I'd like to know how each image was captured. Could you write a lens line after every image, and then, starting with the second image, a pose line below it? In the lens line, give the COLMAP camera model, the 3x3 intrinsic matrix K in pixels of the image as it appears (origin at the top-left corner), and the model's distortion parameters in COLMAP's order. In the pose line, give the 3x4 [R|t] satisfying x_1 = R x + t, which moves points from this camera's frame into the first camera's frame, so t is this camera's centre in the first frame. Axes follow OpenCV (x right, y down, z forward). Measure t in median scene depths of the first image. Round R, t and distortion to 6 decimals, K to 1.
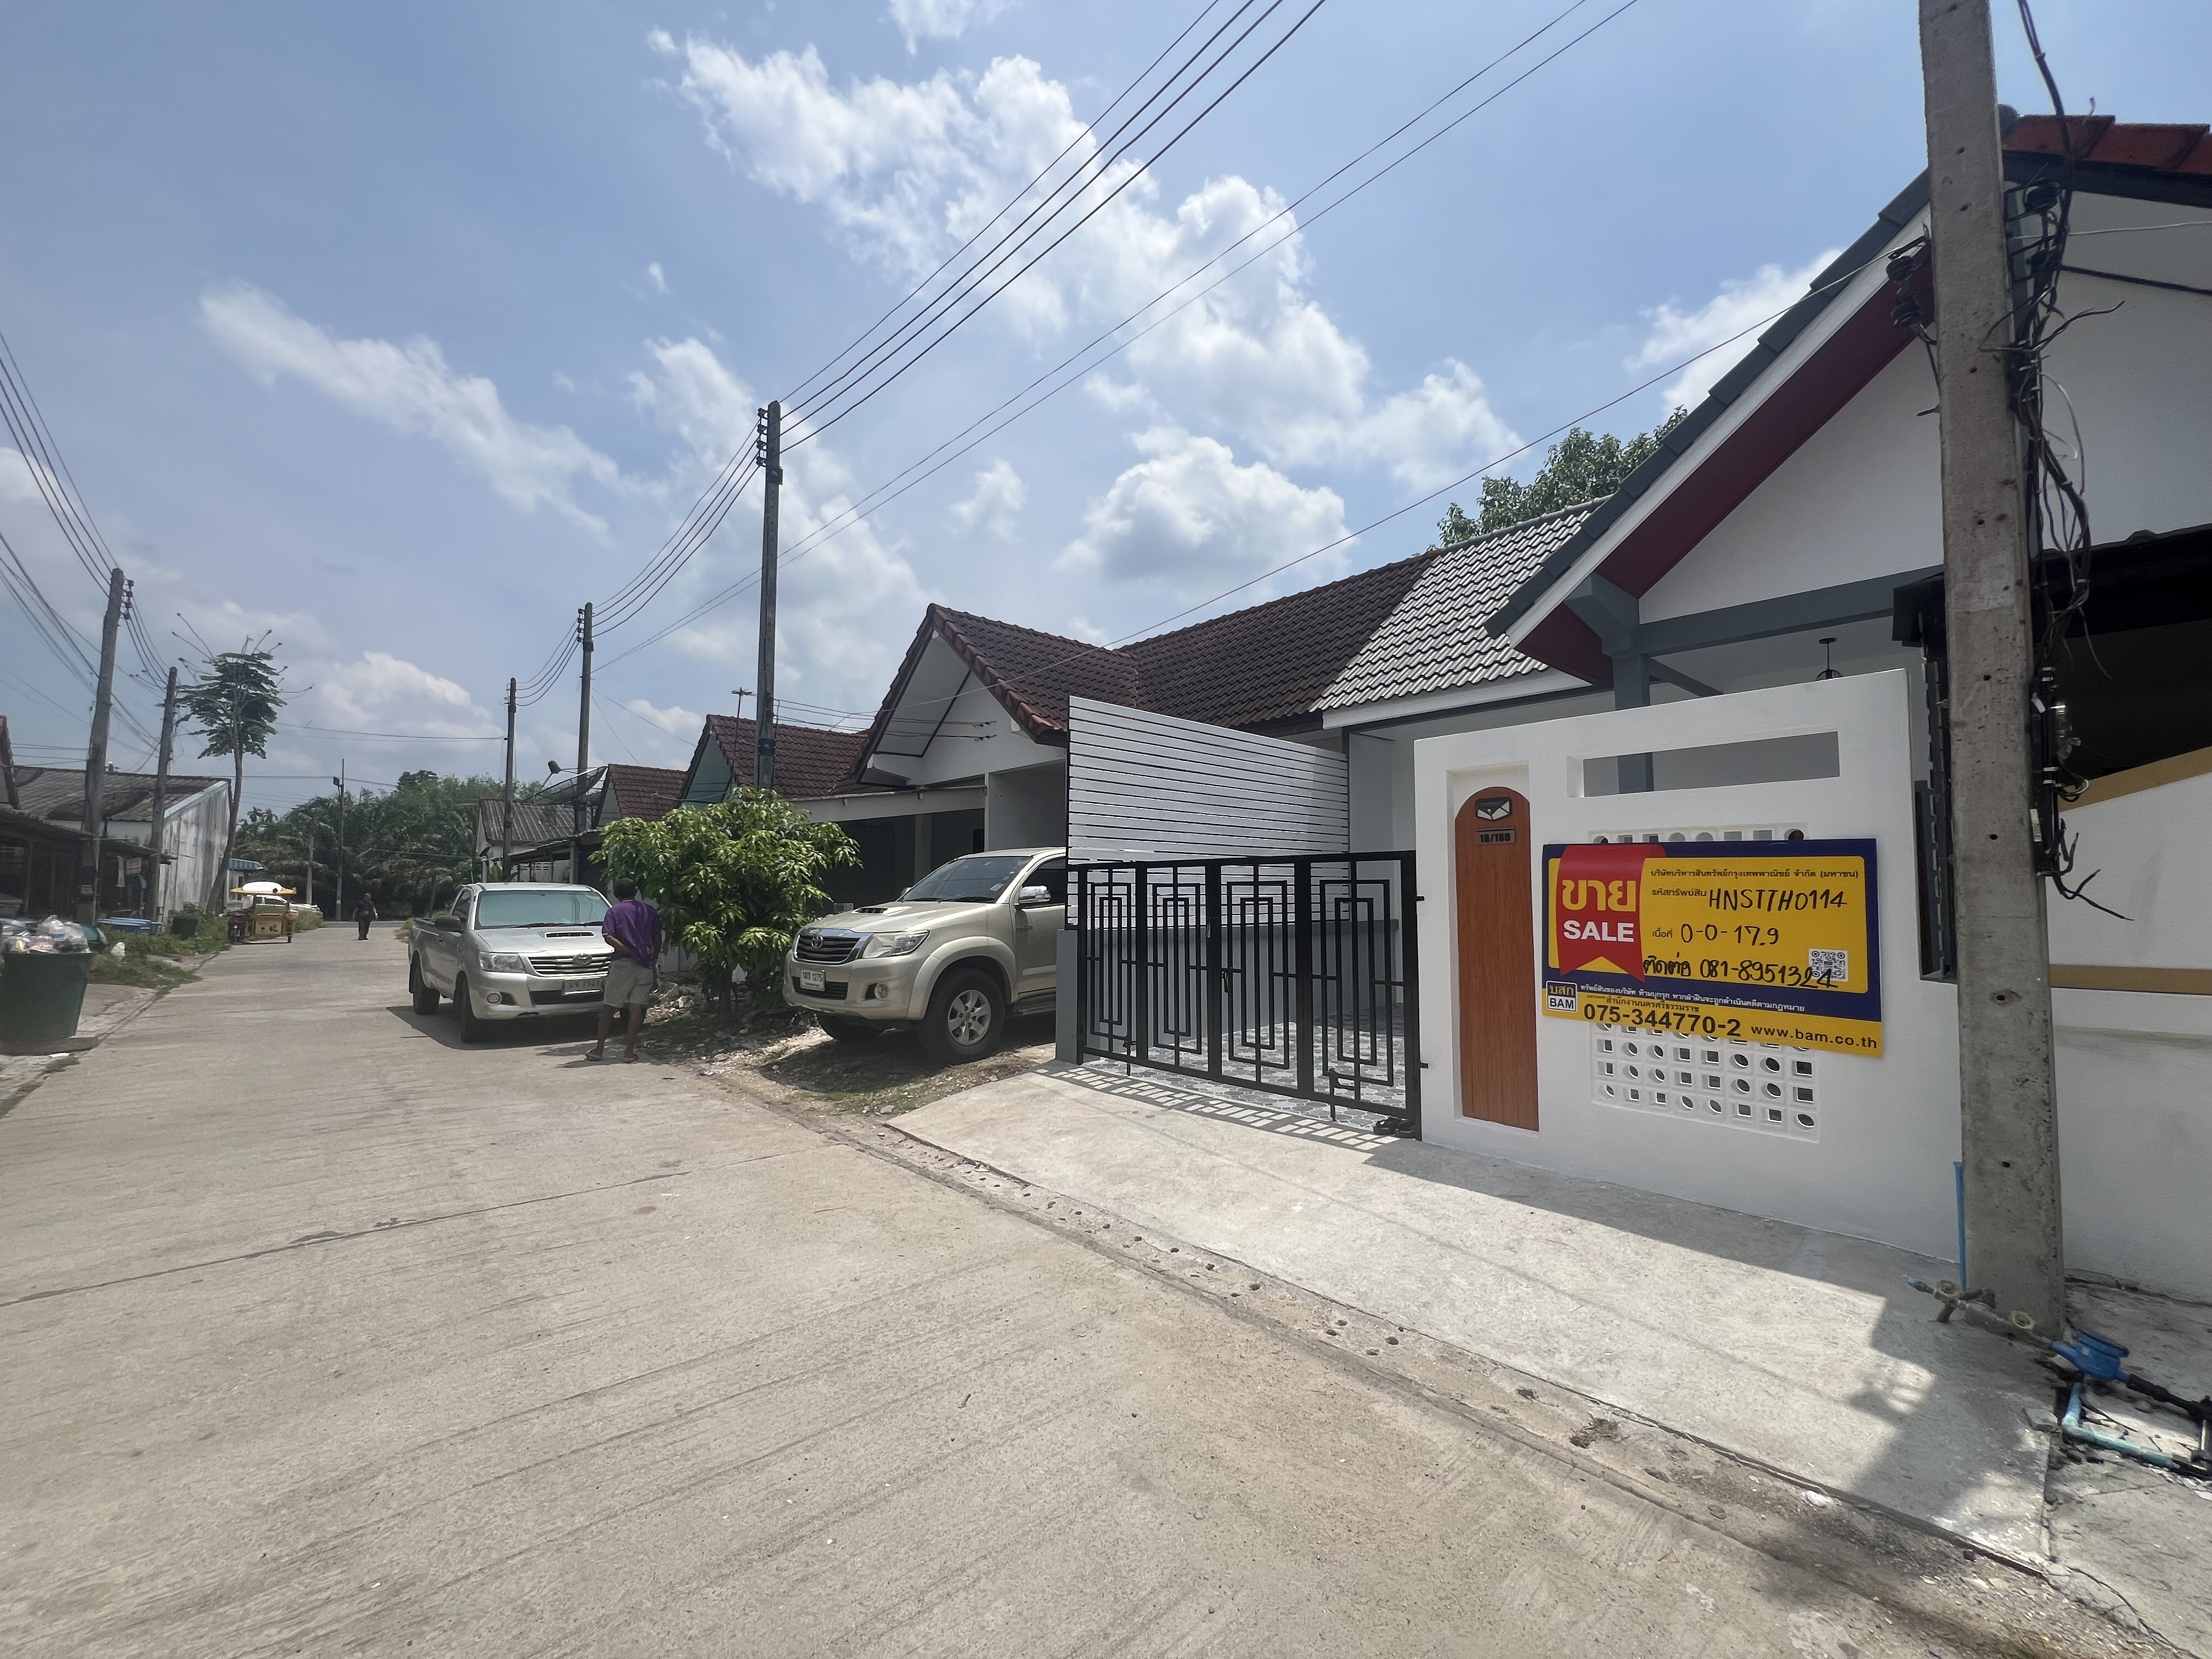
lens RADIAL K [[888.0, 0, 1106.5], [0, 888.0, 842.6], [0, 0, 1]] dist [-0.000959, 0.000373]
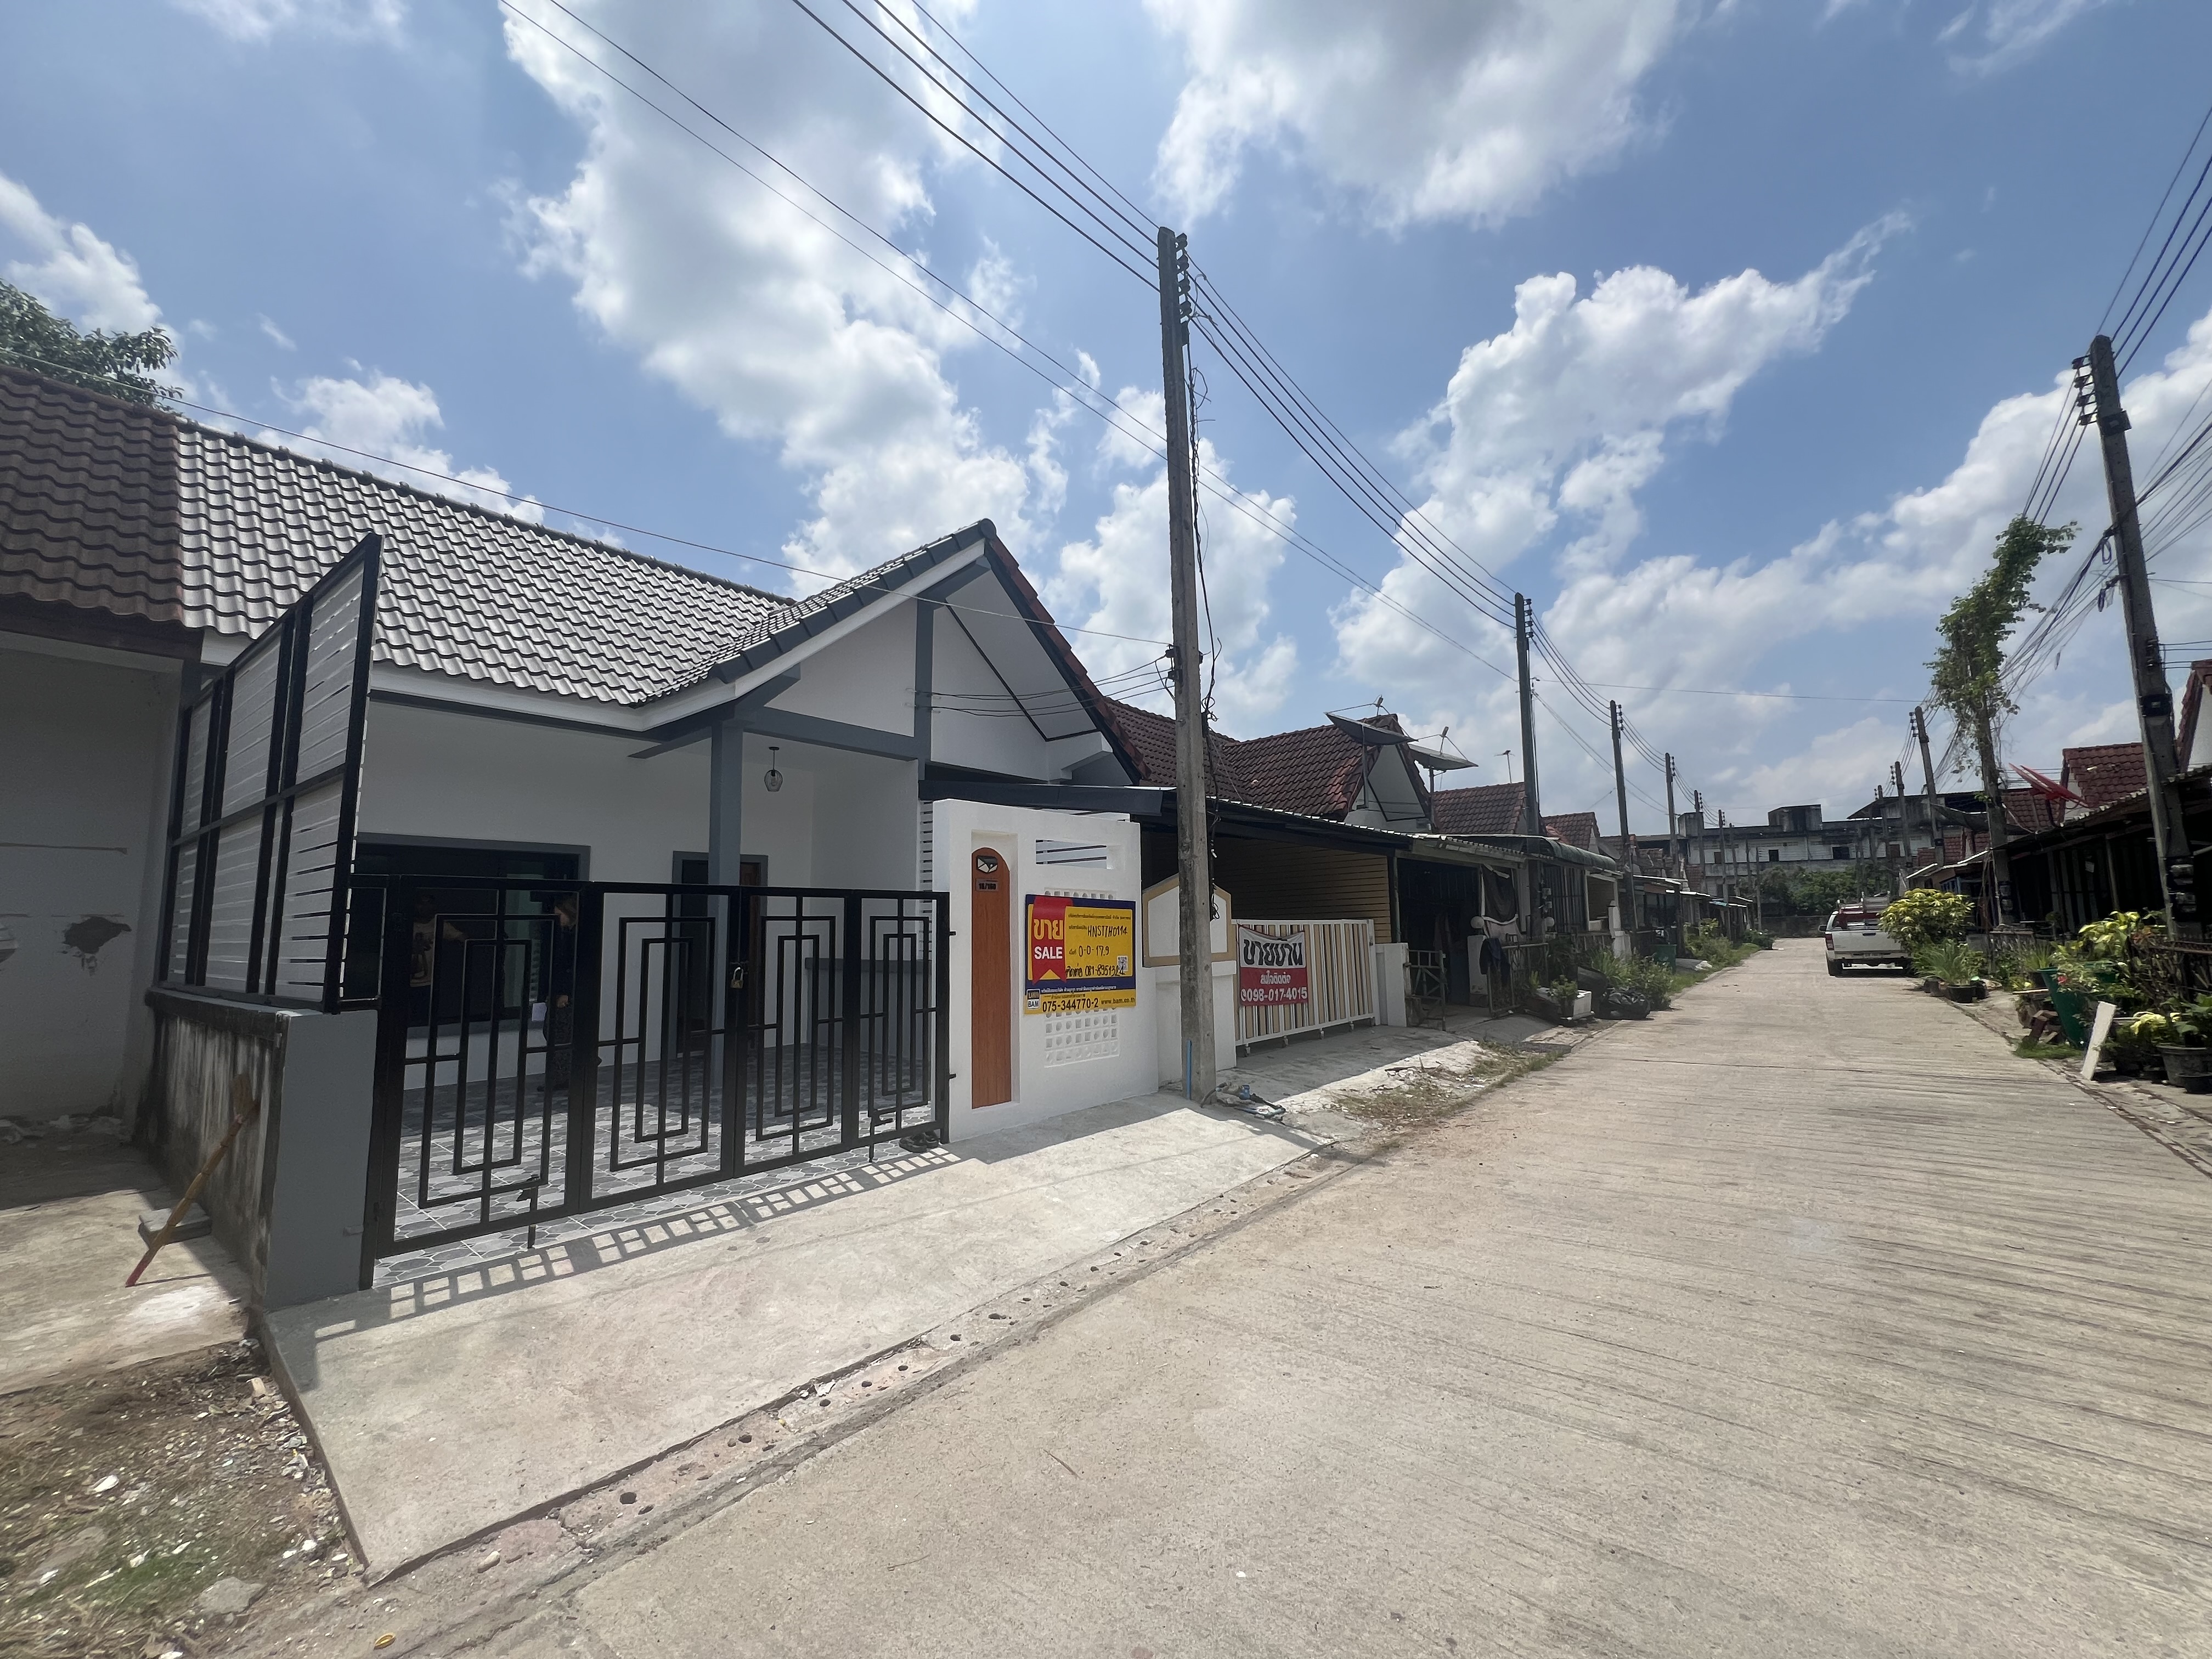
lens RADIAL K [[888.0, 0, 1106.5], [0, 888.0, 842.6], [0, 0, 1]] dist [-0.000959, 0.000373]
pose [[-0.158733, 0.103041, 0.981930, -1.000507], [-0.042803, 0.992886, -0.111110, 0.077842], [-0.986393, -0.059666, -0.153193, 1.165461]]
